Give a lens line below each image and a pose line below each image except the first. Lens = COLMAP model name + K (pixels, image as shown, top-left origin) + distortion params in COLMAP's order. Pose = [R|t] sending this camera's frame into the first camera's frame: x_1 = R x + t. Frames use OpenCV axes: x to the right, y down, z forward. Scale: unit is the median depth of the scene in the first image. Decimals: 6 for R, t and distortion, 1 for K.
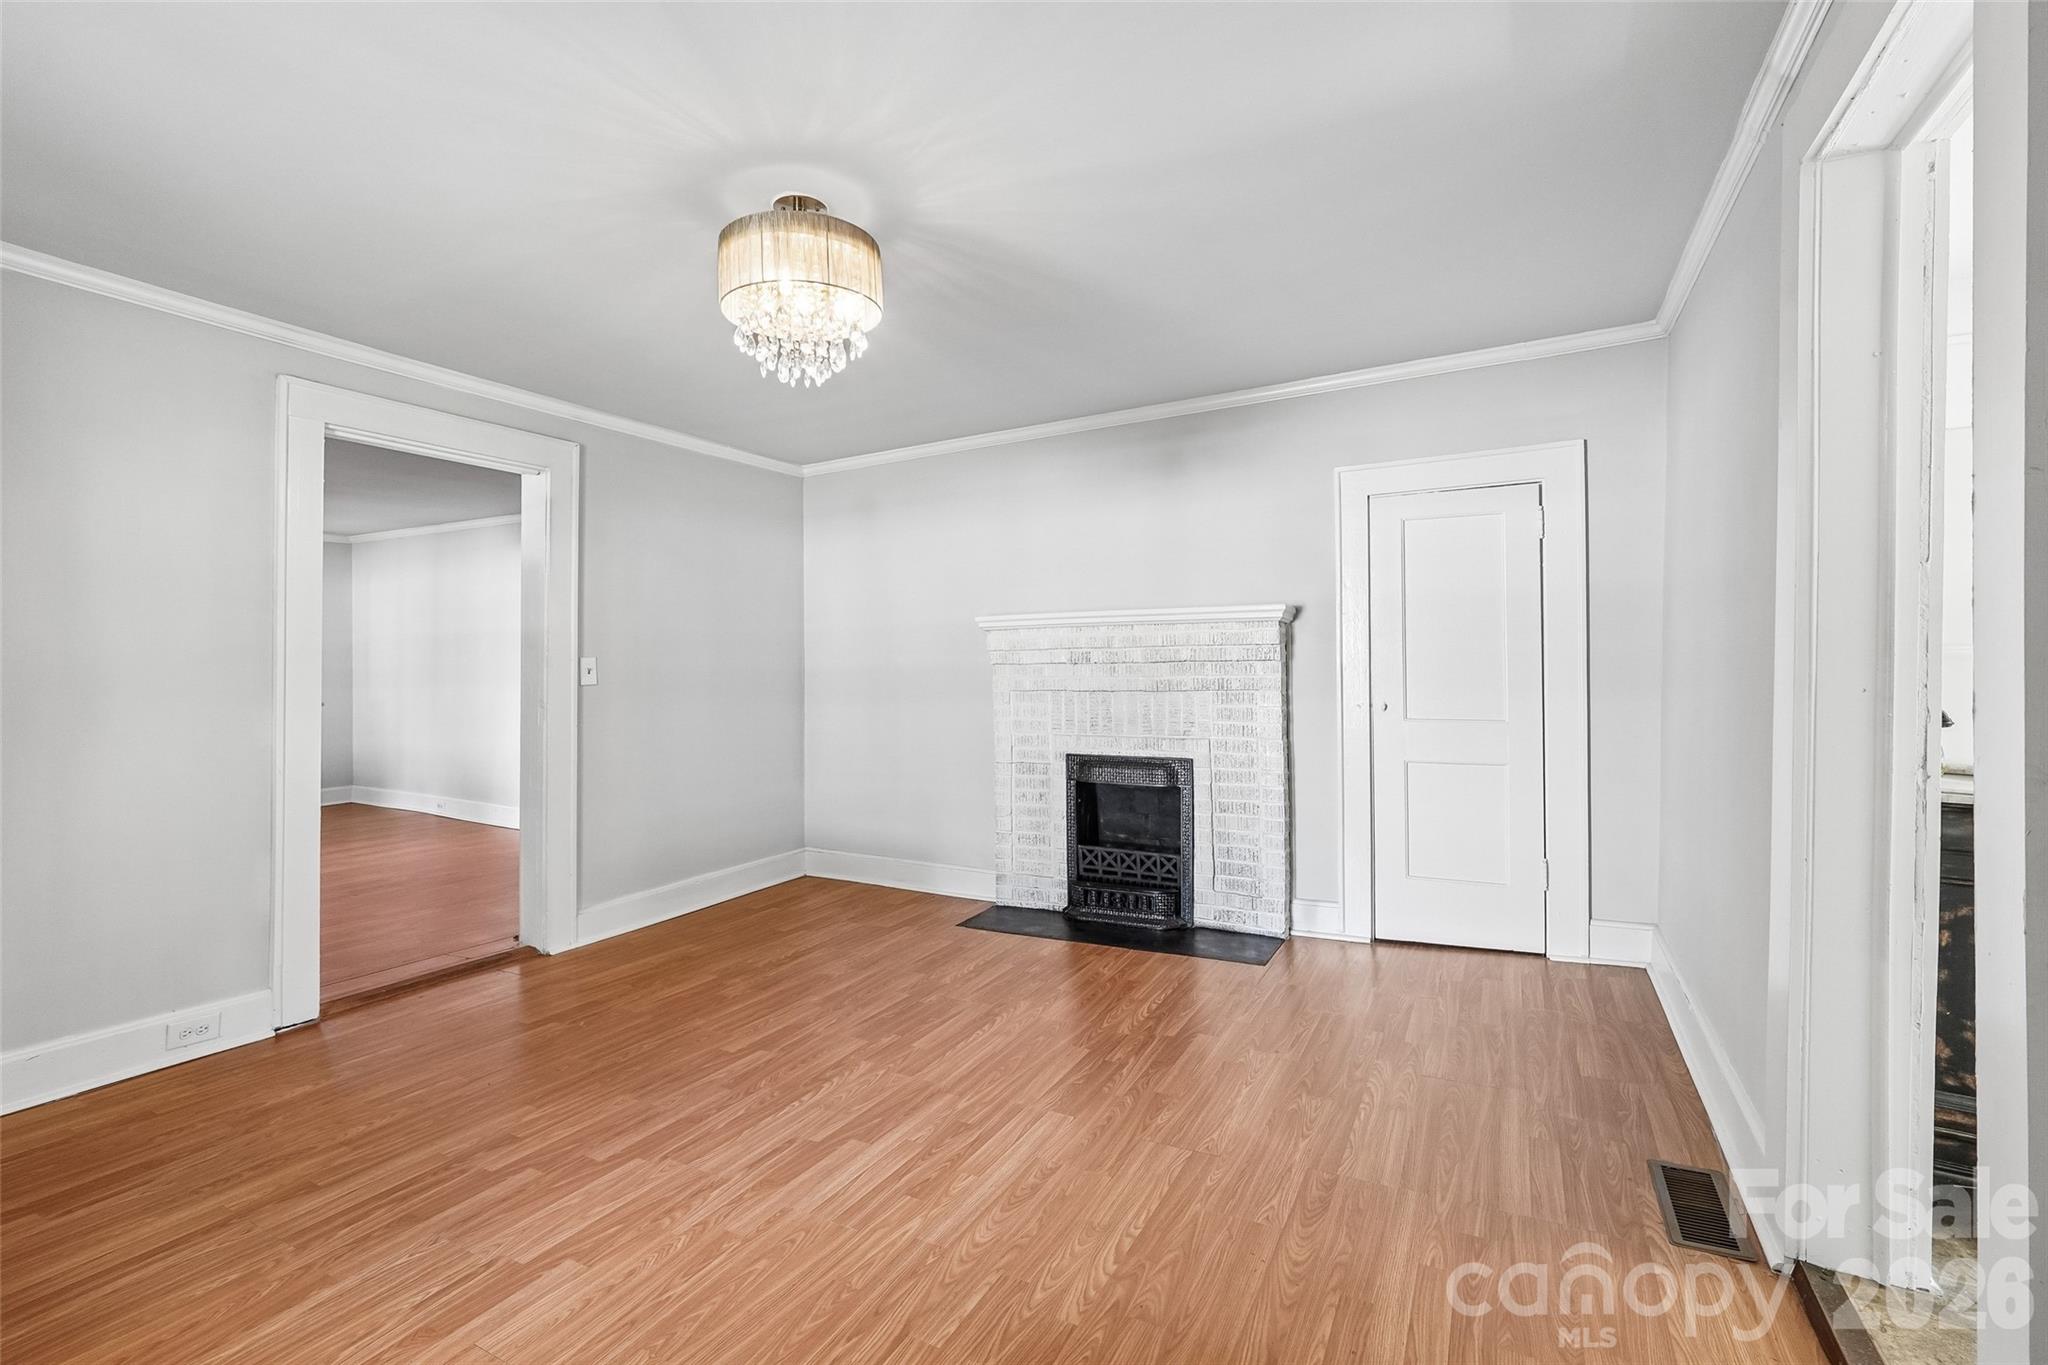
lens RADIAL K [[896.0, 0, 1018.4], [0, 896.0, 660.9], [0, 0, 1]] dist [-0.011547, 0.000307]
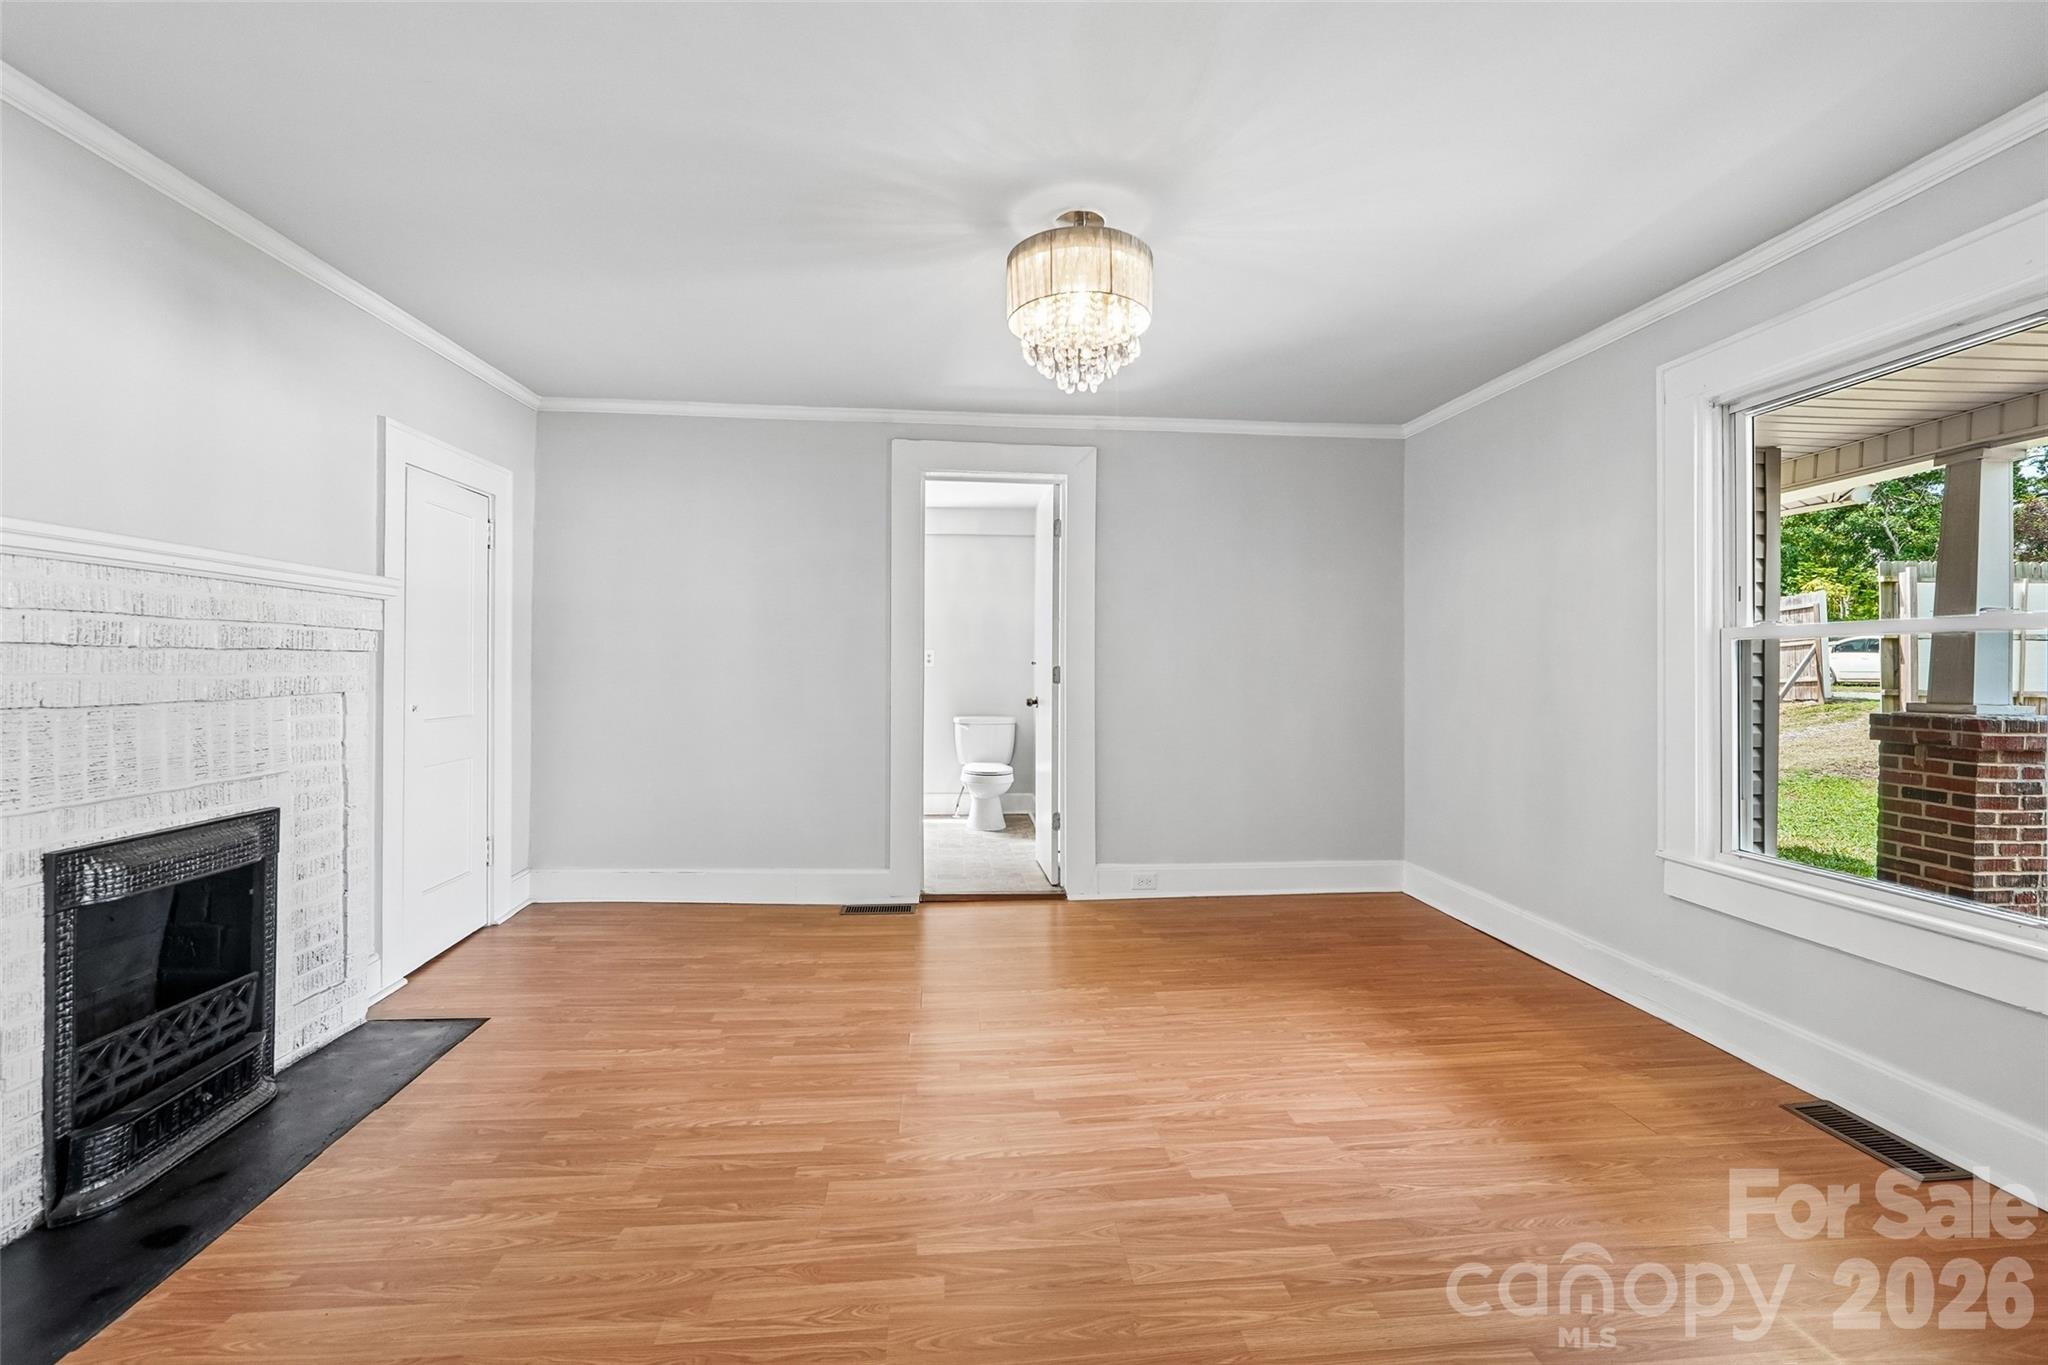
lens RADIAL K [[883.9, 0, 1024.0], [0, 883.9, 682.5], [0, 0, 1]] dist [-0.017443, 0.007808]
pose [[-0.551874, -0.005917, 0.833906, -1.016484], [-0.006067, 0.999977, 0.003080, 0.031365], [-0.833905, -0.003359, -0.551898, 1.537321]]
